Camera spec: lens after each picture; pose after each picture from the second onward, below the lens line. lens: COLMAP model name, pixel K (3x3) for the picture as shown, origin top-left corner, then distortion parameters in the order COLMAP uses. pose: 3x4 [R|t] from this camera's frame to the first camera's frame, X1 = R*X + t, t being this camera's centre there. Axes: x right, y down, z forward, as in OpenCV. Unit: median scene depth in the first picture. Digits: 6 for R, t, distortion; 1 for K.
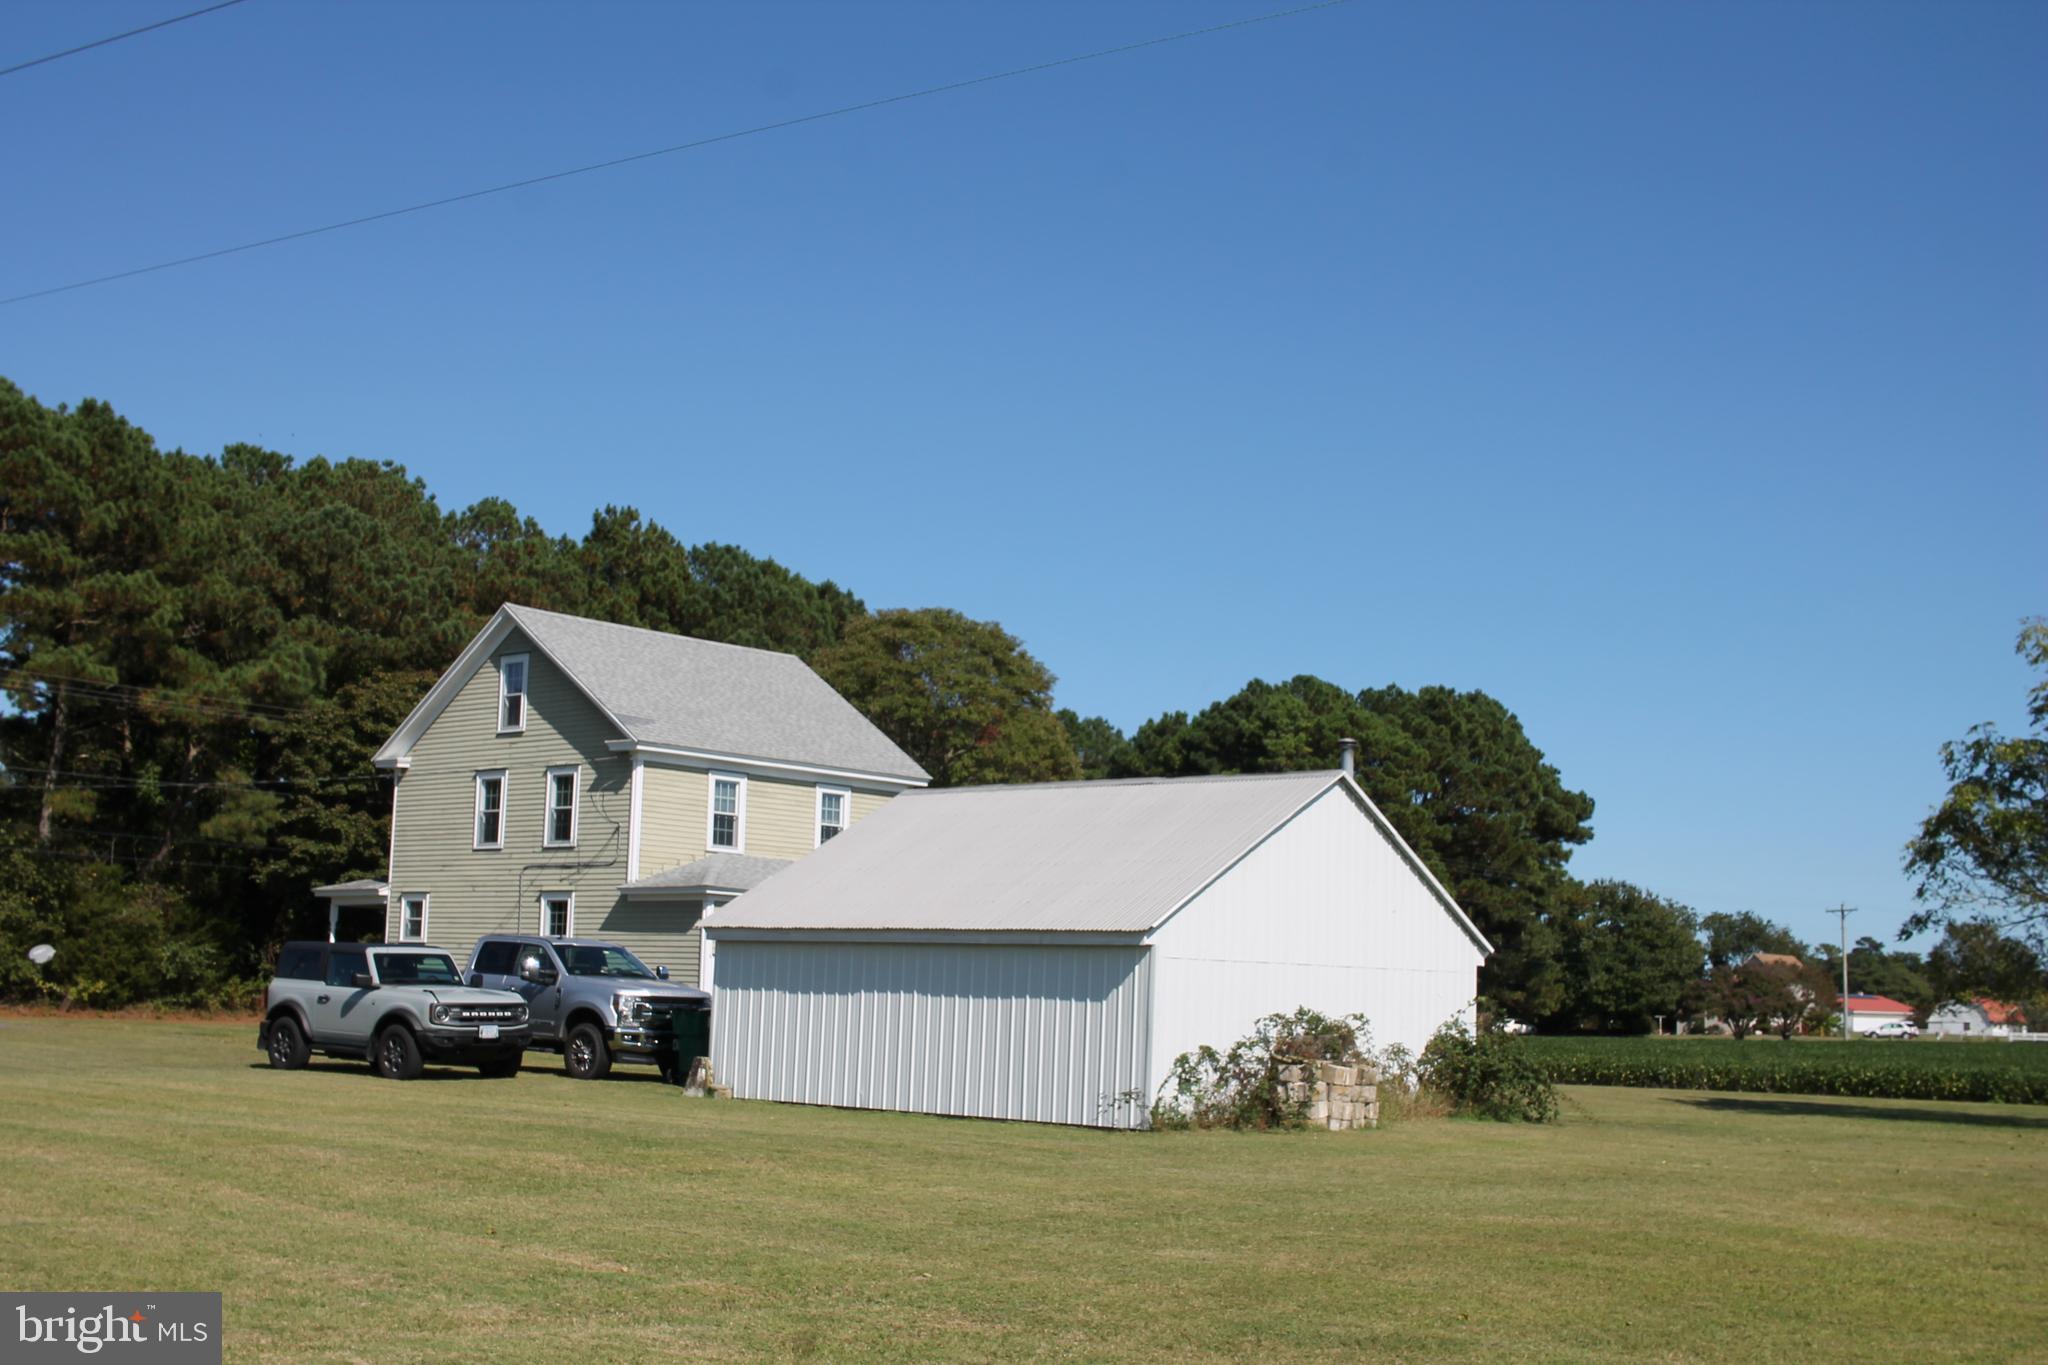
lens RADIAL K [[2297.3, 0, 1024.0], [0, 2297.3, 682.5], [0, 0, 1]] dist [-0.121114, 0.119431]
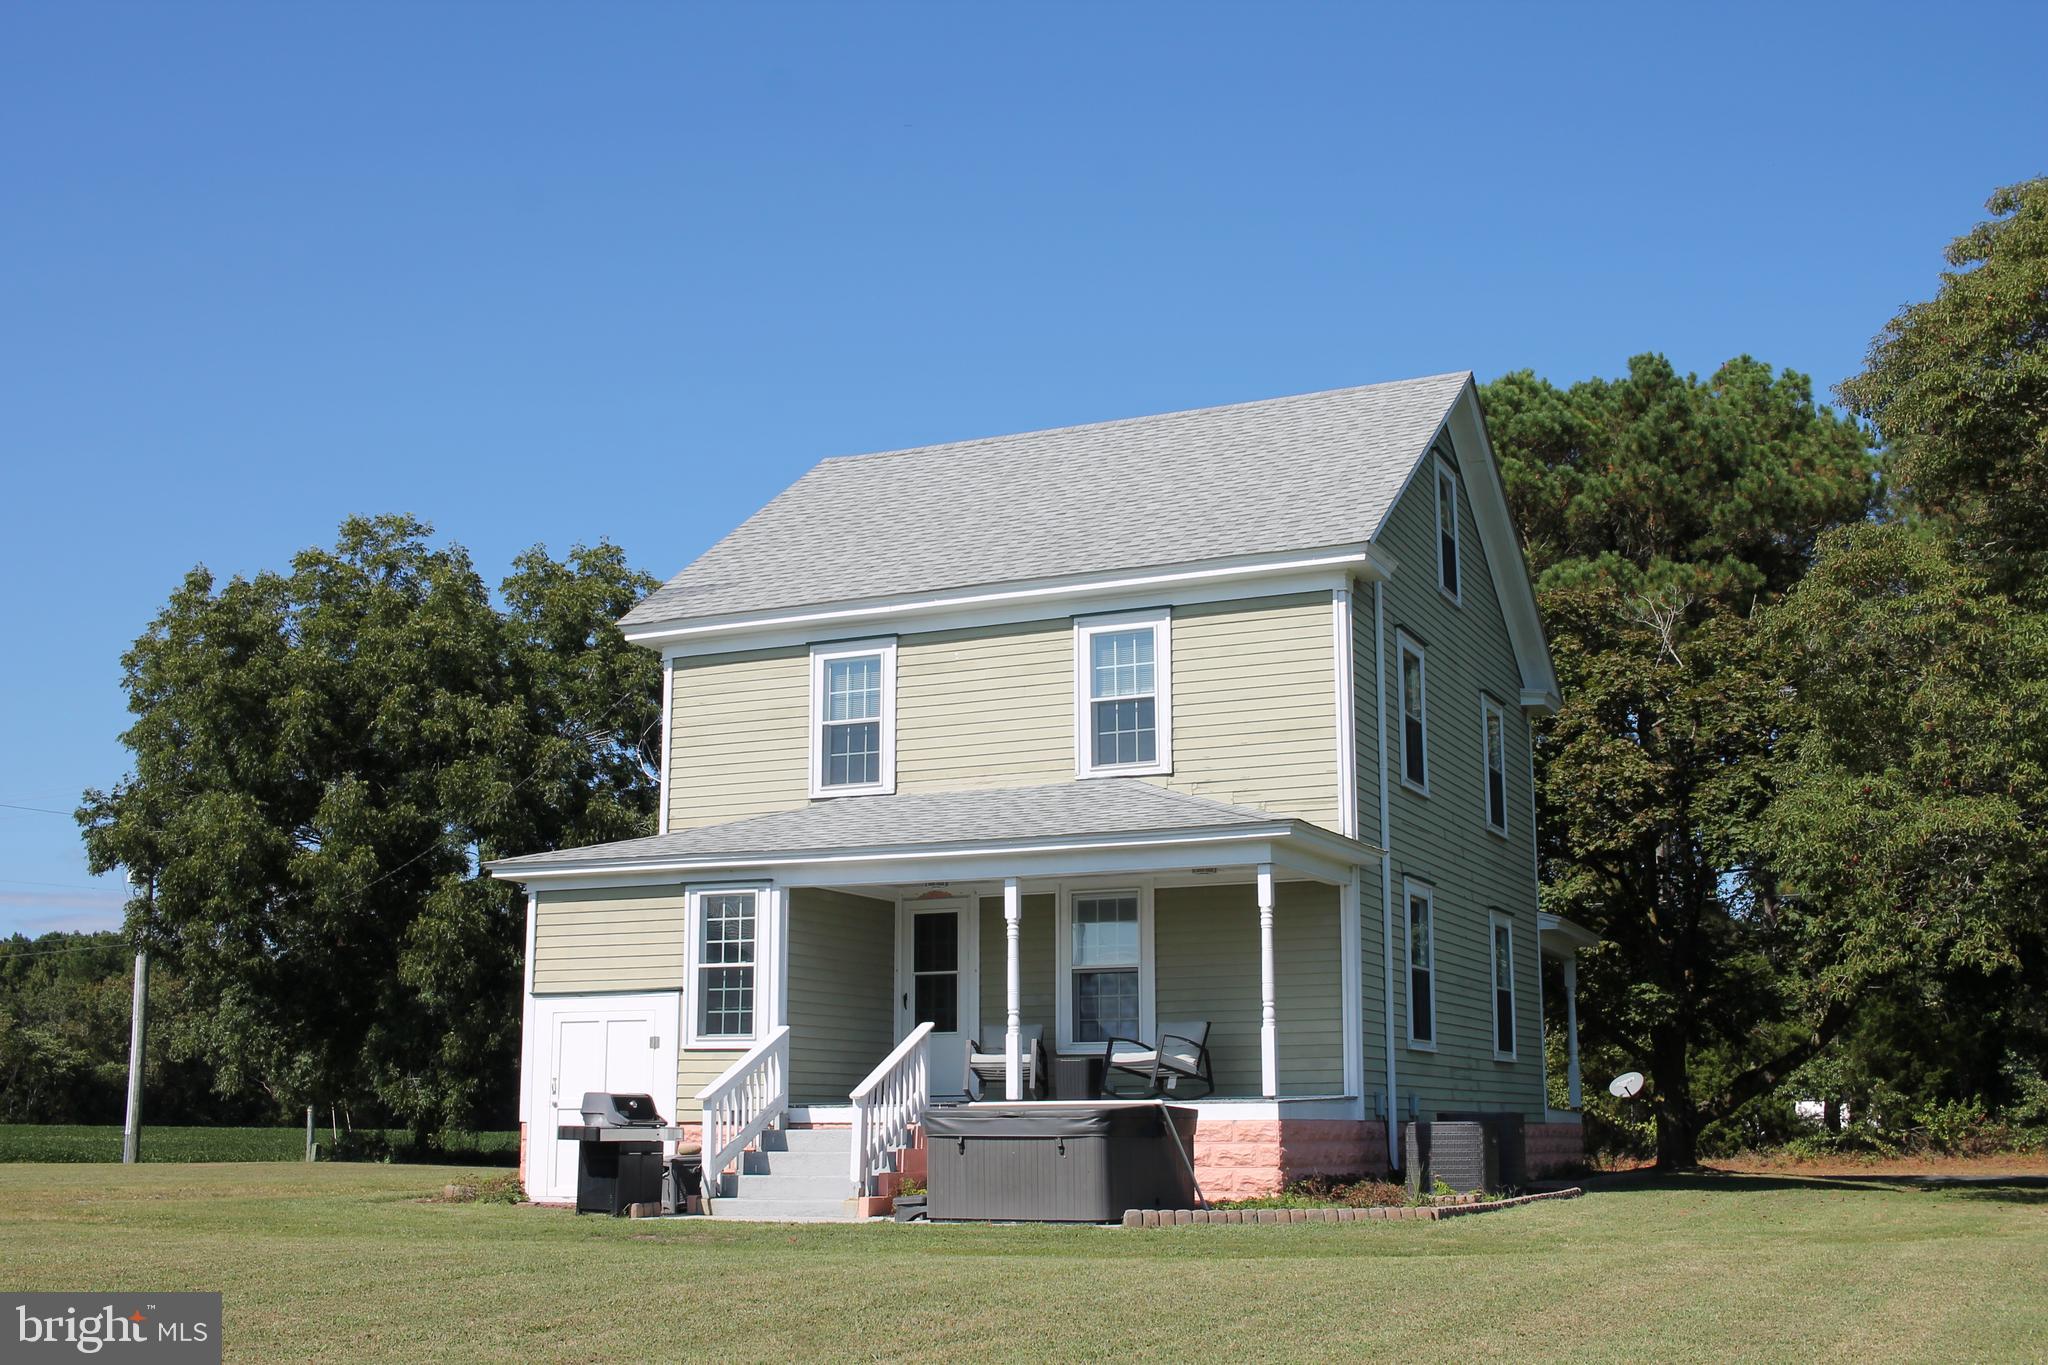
lens RADIAL K [[2297.3, 0, 1024.0], [0, 2297.3, 682.5], [0, 0, 1]] dist [-0.121114, 0.119431]
pose [[0.275966, -0.215010, -0.936810, 0.244366], [0.142244, 0.973062, -0.181428, 0.098983], [0.950584, -0.083188, 0.299116, 0.593790]]
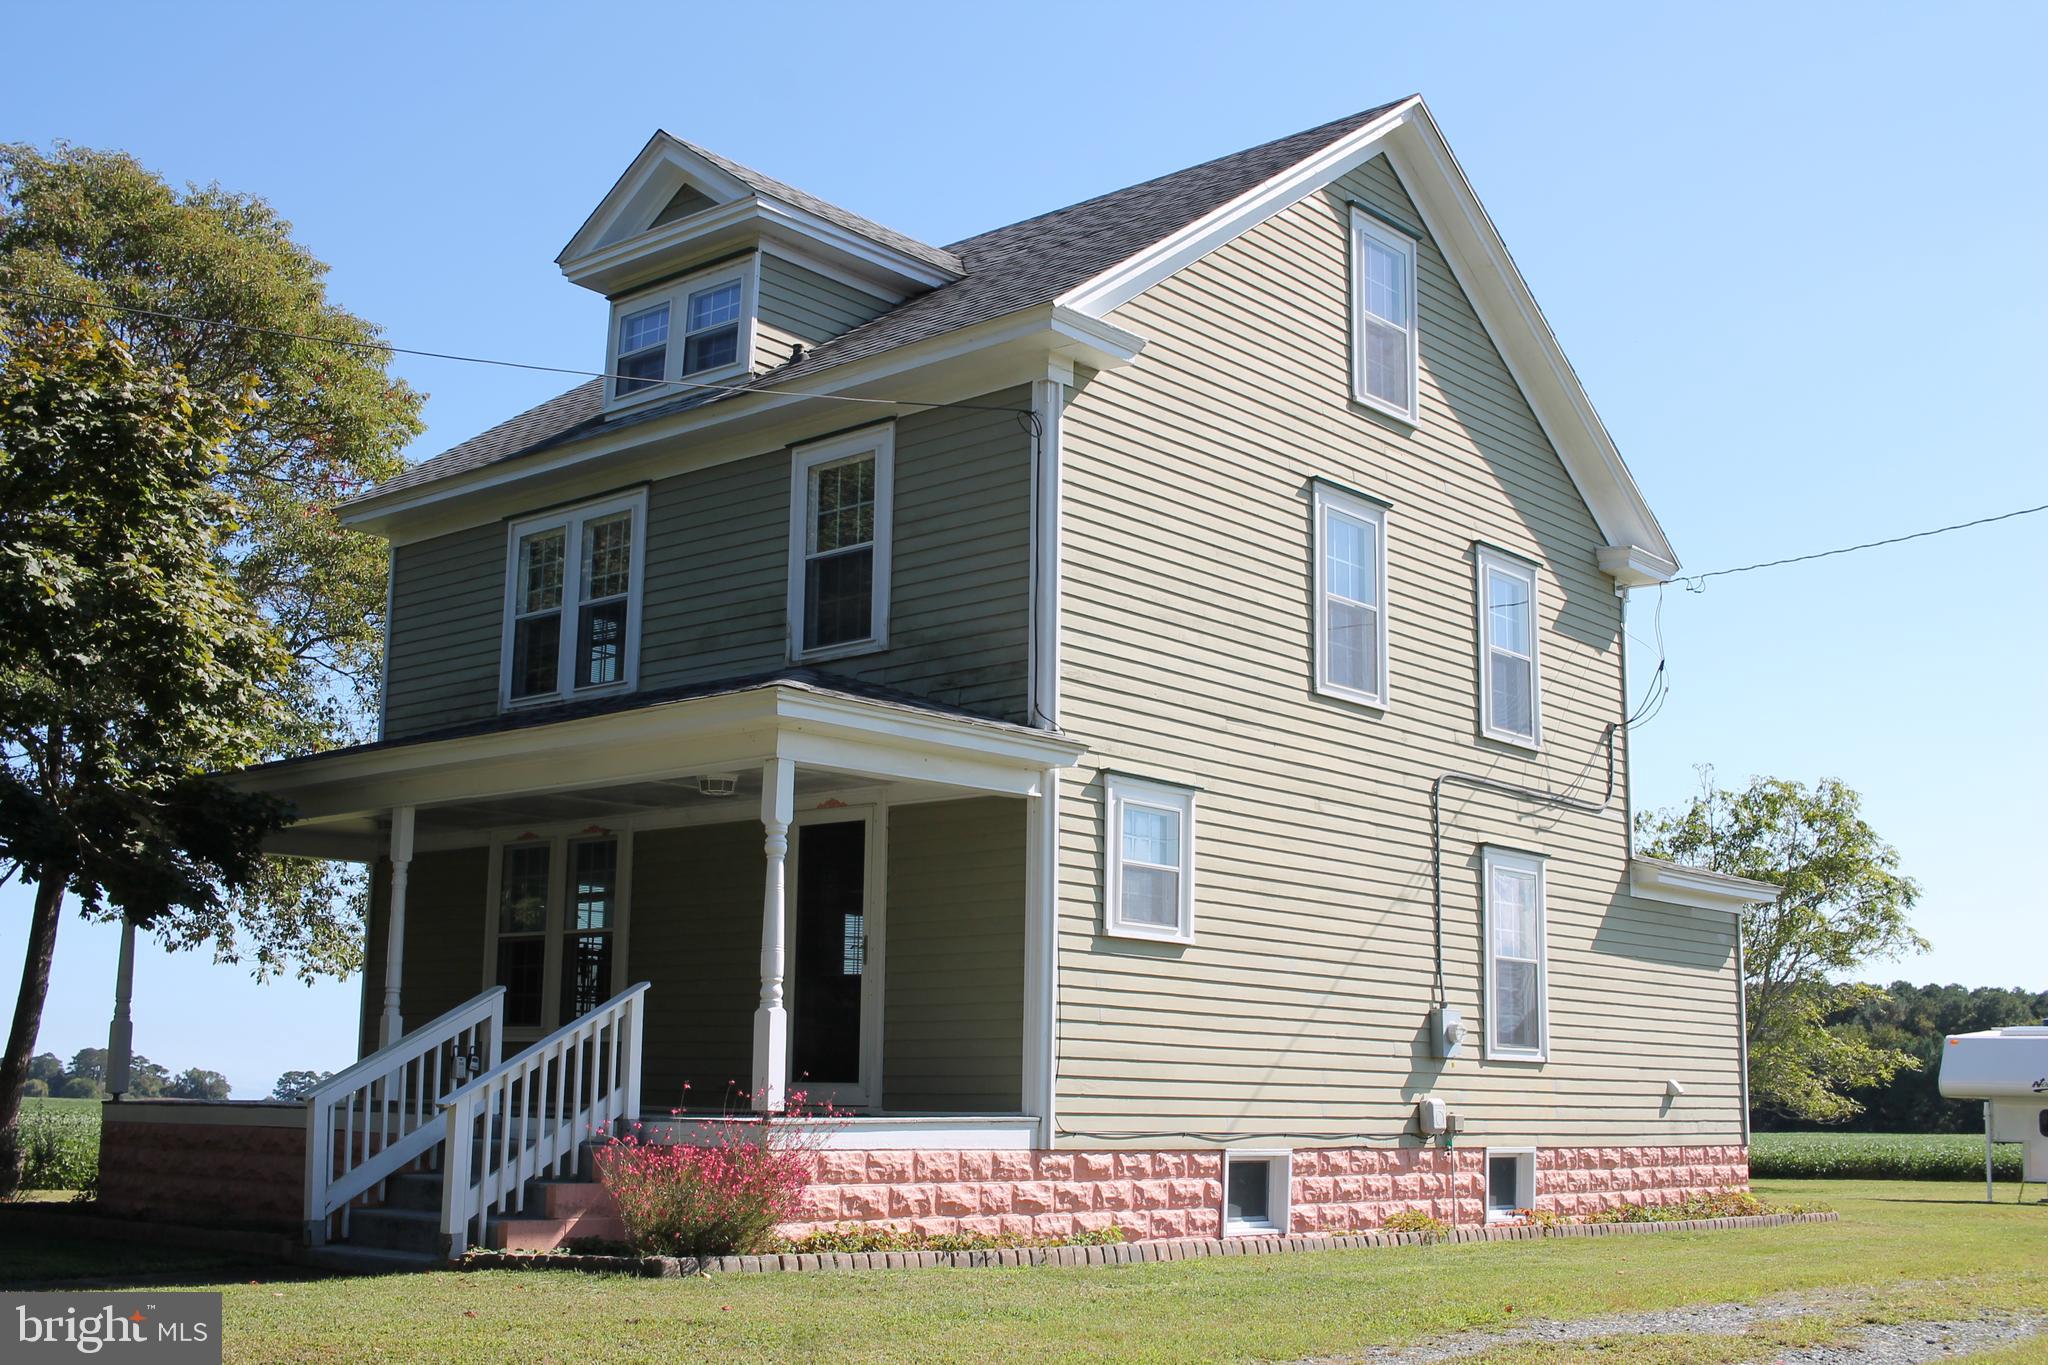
lens RADIAL K [[2297.3, 0, 1024.0], [0, 2297.3, 682.5], [0, 0, 1]] dist [-0.121114, 0.119431]
pose [[0.011440, 0.157058, 0.987523, -0.410683], [-0.154944, 0.975938, -0.153420, 0.092116], [-0.987857, -0.151256, 0.035499, 0.714696]]
